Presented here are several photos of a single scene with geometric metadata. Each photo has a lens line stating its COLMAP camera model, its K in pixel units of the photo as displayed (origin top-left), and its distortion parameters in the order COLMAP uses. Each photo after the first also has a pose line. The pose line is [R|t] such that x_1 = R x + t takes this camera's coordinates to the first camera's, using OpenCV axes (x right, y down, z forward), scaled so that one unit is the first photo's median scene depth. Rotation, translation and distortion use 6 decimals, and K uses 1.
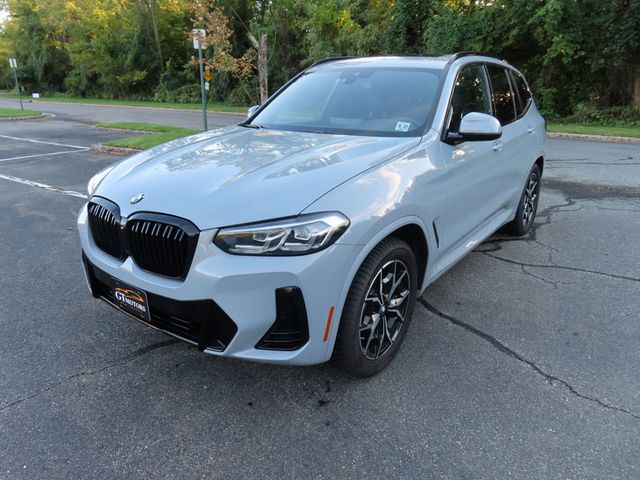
lens RADIAL K [[459.6, 0, 316.4], [0, 459.6, 242.7], [0, 0, 1]] dist [-0.018291, 0.014642]
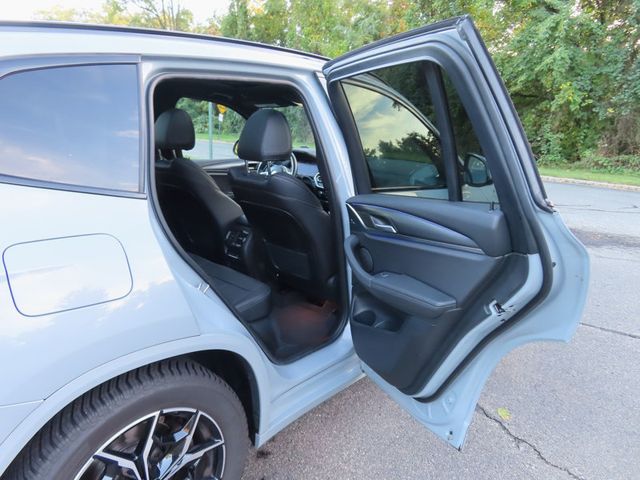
lens RADIAL K [[459.6, 0, 314.6], [0, 459.6, 243.2], [0, 0, 1]] dist [-0.018291, 0.014642]
pose [[0.998453, 0.050117, -0.024061, 0.017227], [-0.051713, 0.996130, -0.071067, -0.001333], [0.020407, 0.072201, 0.997181, 0.009098]]
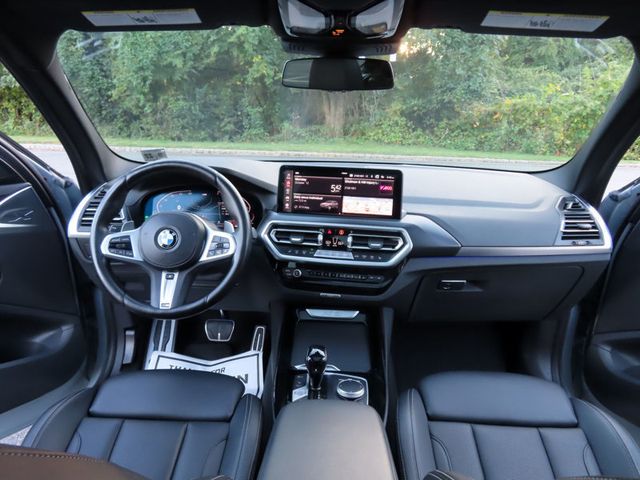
lens RADIAL K [[459.6, 0, 319.0], [0, 459.6, 237.9], [0, 0, 1]] dist [-0.018291, 0.014642]
pose [[0.786811, -0.150561, 0.598549, -0.027886], [0.180255, 0.983564, 0.010458, -0.045183], [-0.590286, 0.099663, 0.801018, 0.148208]]
